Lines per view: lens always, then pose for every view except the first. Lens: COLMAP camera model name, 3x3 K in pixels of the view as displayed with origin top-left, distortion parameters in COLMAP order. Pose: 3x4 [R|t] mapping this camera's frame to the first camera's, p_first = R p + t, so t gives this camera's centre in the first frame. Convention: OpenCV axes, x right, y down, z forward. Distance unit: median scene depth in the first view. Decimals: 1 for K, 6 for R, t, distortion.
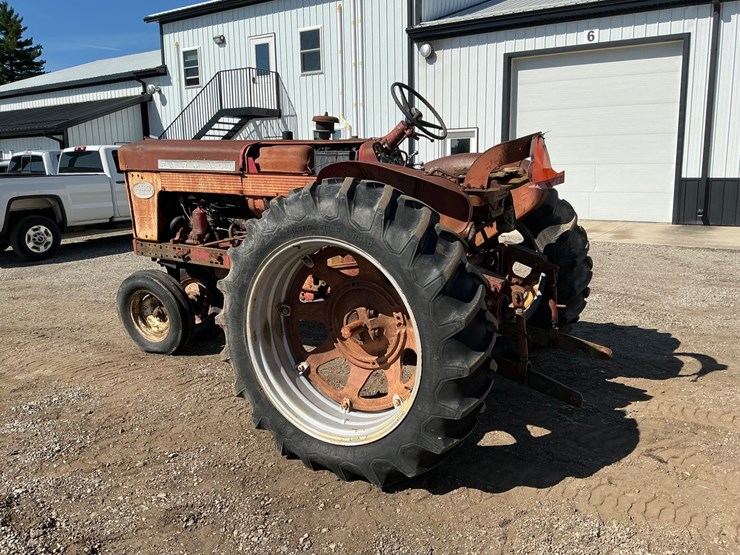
lens RADIAL K [[609.2, 0, 370.0], [0, 609.2, 277.5], [0, 0, 1]] dist [0.080018, -0.131644]
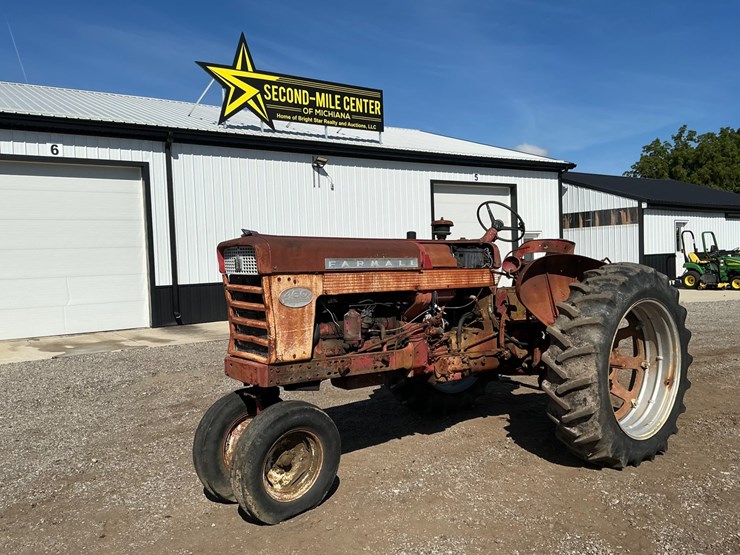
lens RADIAL K [[609.2, 0, 370.0], [0, 609.2, 277.5], [0, 0, 1]] dist [0.080018, -0.131644]
pose [[0.361223, -0.026053, 0.932115, -1.047158], [0.201976, 0.978065, -0.050935, -0.106018], [-0.910343, 0.206664, 0.358562, 0.621061]]
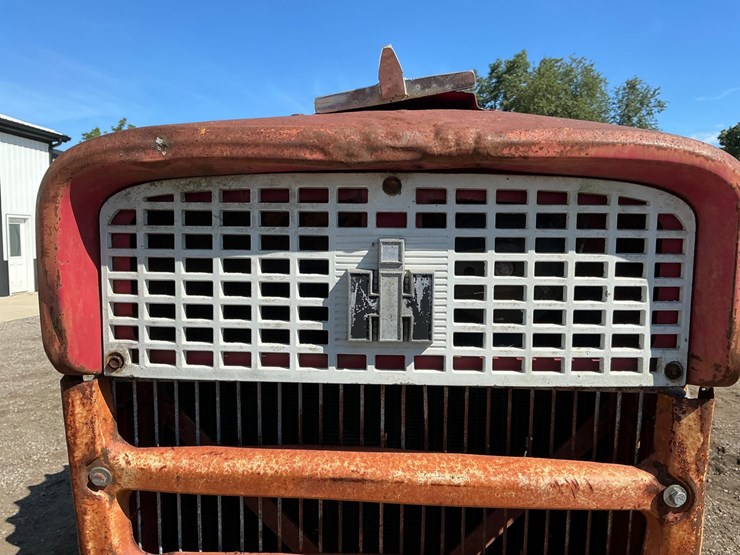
lens RADIAL K [[615.9, 0, 370.0], [0, 615.9, 277.5], [0, 0, 1]] dist [0.064841, -0.128609]
pose [[-0.486209, -0.036046, 0.873099, -0.467912], [0.176362, 0.974540, 0.138446, -0.217118], [-0.855860, 0.221295, -0.467473, 1.101495]]
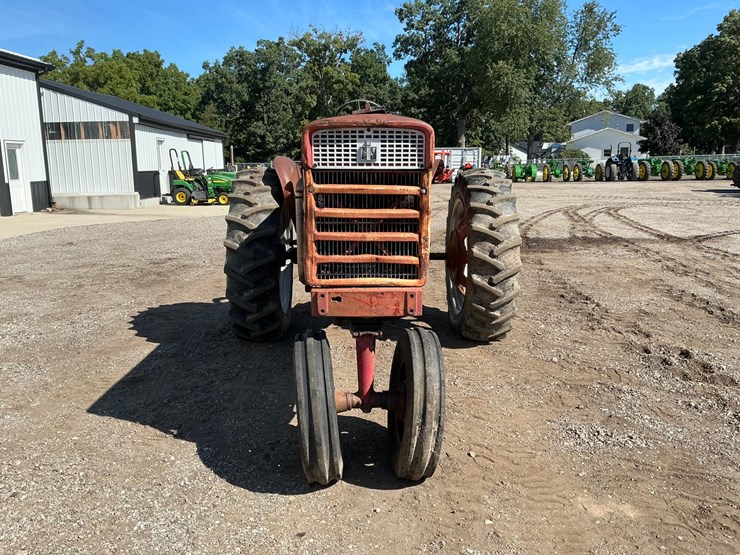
lens RADIAL K [[609.2, 0, 370.0], [0, 609.2, 277.5], [0, 0, 1]] dist [0.080018, -0.131644]
pose [[-0.534218, -0.131030, 0.835130, -0.854679], [0.179436, 0.947826, 0.263494, -0.236183], [-0.826083, 0.290616, -0.482834, 1.348671]]
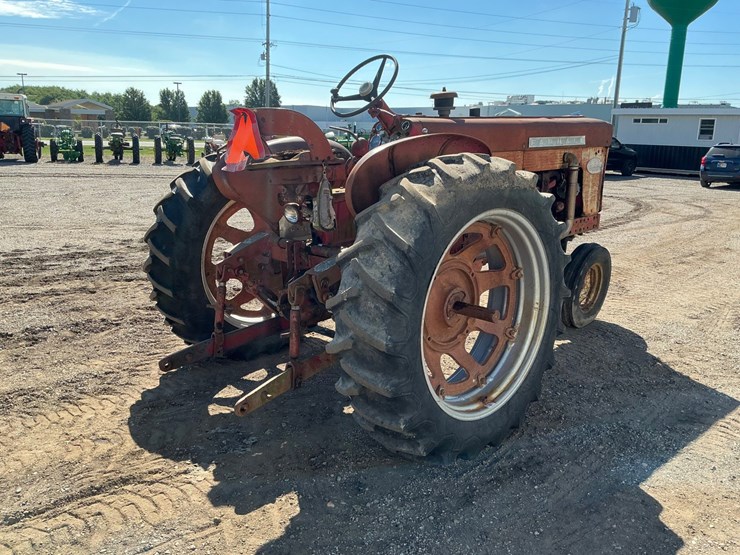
lens RADIAL K [[615.9, 0, 370.0], [0, 615.9, 277.5], [0, 0, 1]] dist [0.064841, -0.128609]
pose [[-0.273773, 0.234815, -0.932690, 0.792644], [-0.195780, 0.935830, 0.293073, -0.215753], [0.941657, 0.262837, -0.210233, 0.999237]]
